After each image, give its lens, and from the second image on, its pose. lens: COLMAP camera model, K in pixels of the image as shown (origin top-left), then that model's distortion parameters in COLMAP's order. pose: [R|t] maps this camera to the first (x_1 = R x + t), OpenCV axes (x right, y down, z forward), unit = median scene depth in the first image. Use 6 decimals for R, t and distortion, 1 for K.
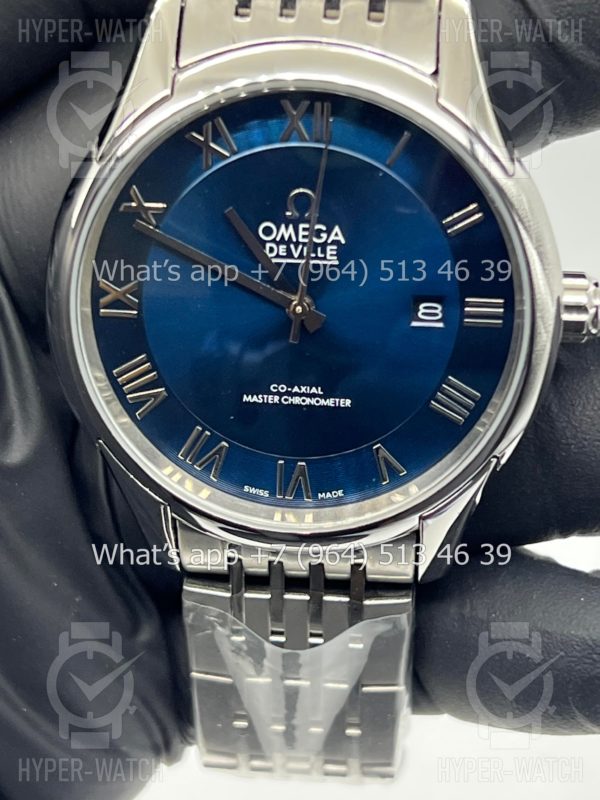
lens RADIAL K [[2074.7, 0, 268.7], [0, 2074.7, 407.4], [0, 0, 1]] dist [0.157666, 0.000000]
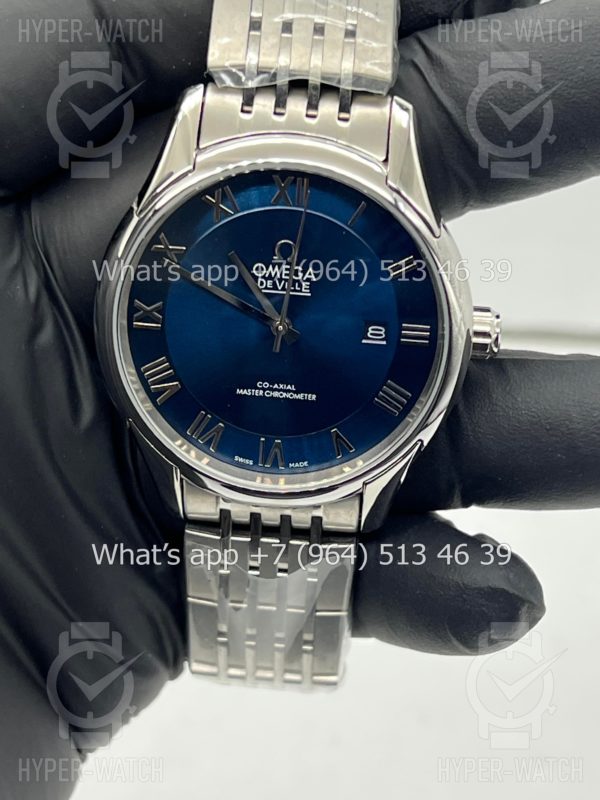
lens RADIAL K [[2074.7, 0, 294.3], [0, 2074.7, 400.6], [0, 0, 1]] dist [0.157666, 0.000000]
pose [[0.998716, 0.033461, 0.038035, -0.026256], [-0.033533, 0.999437, 0.001242, -0.001324], [-0.037972, -0.002515, 0.999276, -0.359064]]
